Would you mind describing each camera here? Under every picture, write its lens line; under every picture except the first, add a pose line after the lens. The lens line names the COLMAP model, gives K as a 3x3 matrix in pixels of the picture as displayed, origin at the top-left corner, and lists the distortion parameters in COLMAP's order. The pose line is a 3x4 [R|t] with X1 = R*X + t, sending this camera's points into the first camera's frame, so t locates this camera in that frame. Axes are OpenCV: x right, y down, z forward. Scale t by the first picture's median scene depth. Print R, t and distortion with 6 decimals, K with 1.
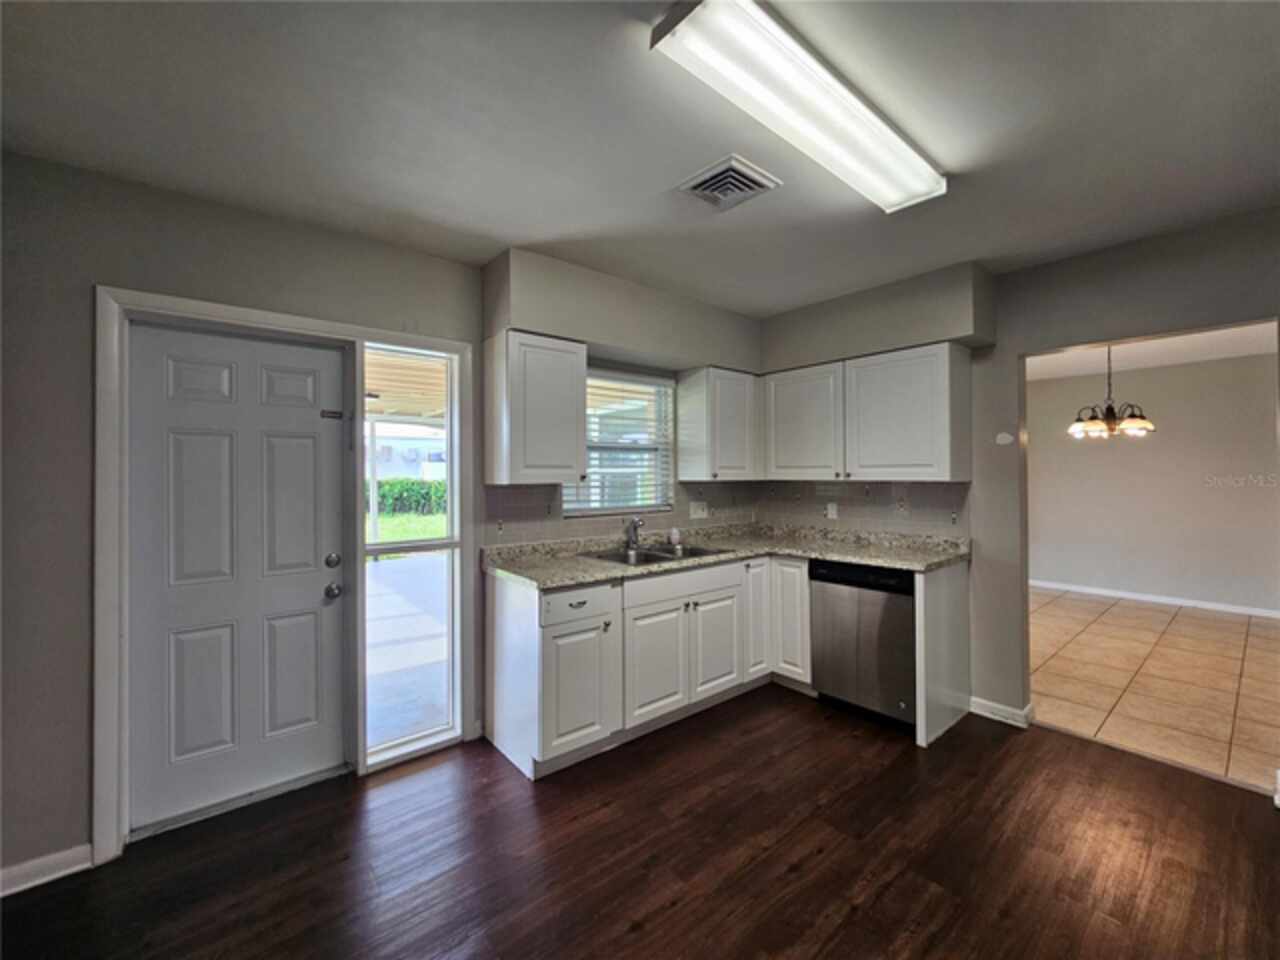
lens RADIAL K [[525.5, 0, 645.5], [0, 525.5, 469.6], [0, 0, 1]] dist [-0.005639, 0.002198]
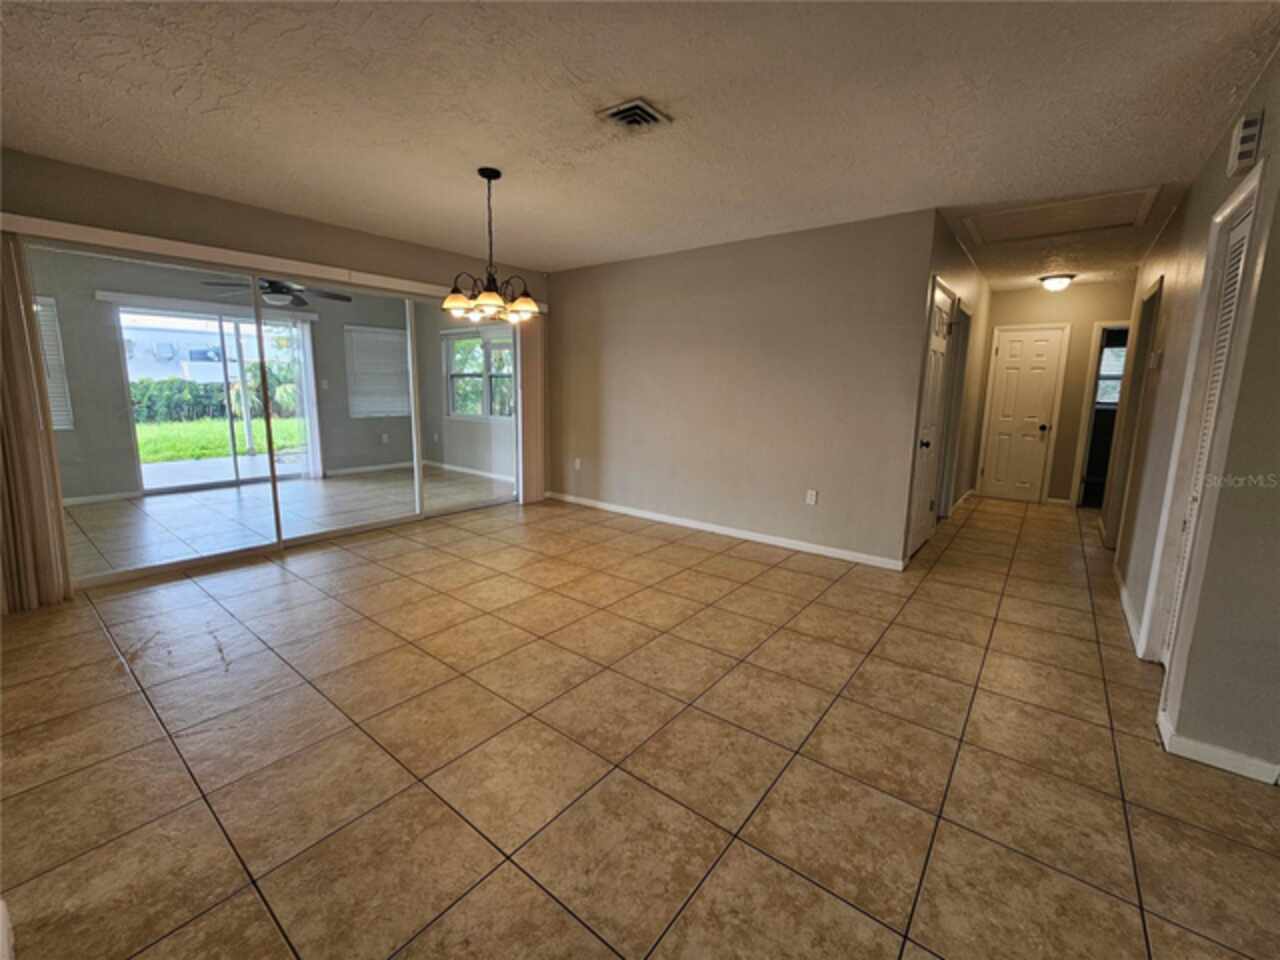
lens RADIAL K [[525.5, 0, 645.7], [0, 525.5, 471.5], [0, 0, 1]] dist [-0.005639, 0.002198]
pose [[0.977994, -0.009353, 0.208425, 1.425224], [-0.025812, 0.985895, 0.165360, 0.026369], [-0.207032, -0.167101, 0.963958, 0.335700]]
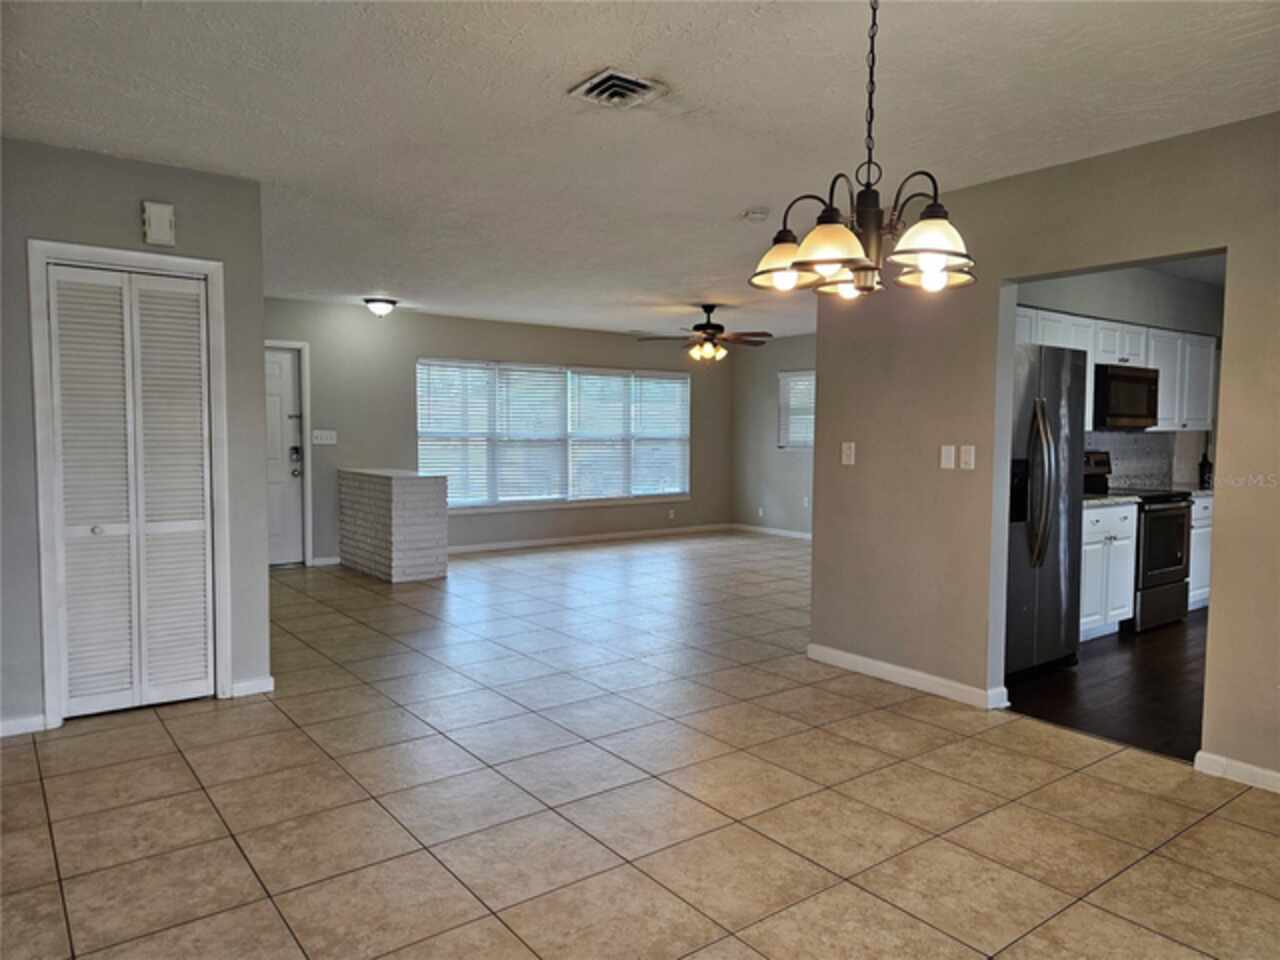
lens RADIAL K [[849.4, 0, 645.7], [0, 849.4, 480.0], [0, 0, 1]] dist [0.052678, -0.033619]
pose [[-0.998857, -0.004504, 0.047590, 1.500310], [-0.002022, 0.998641, 0.052080, 0.028536], [-0.047760, 0.051924, -0.997508, 2.287253]]
